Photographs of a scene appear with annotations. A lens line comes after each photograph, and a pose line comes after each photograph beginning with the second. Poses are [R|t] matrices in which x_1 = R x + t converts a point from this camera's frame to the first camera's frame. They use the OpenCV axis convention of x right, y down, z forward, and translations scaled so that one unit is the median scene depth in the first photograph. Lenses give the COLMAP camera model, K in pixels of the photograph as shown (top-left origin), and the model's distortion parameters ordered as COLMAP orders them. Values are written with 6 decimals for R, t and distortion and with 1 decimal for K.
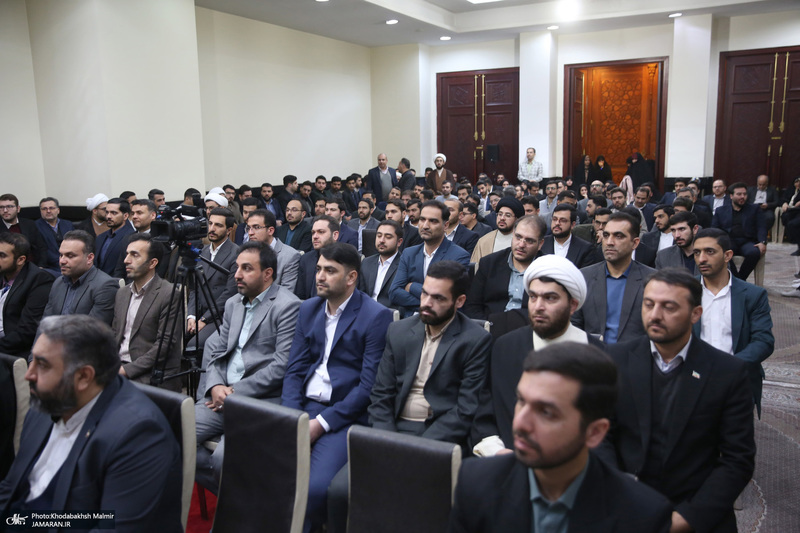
lens RADIAL K [[666.3, 0, 400.0], [0, 666.3, 266.5], [0, 0, 1]] dist [-0.006230, -0.003642]
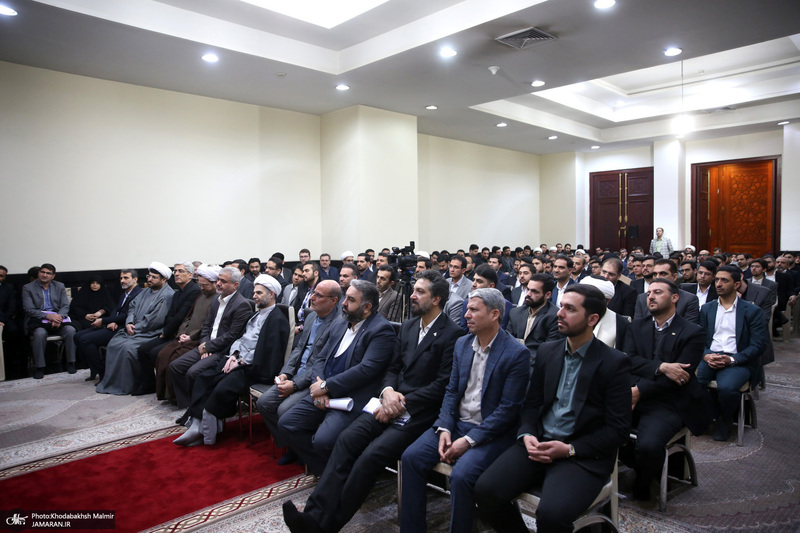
lens RADIAL K [[554.9, 0, 400.0], [0, 554.9, 266.5], [0, 0, 1]] dist [-0.109291, 0.080447]
pose [[0.950820, 0.017924, -0.309226, 0.039067], [-0.054381, 0.992478, -0.109686, 0.037298], [0.304934, 0.121107, 0.944642, -0.128986]]
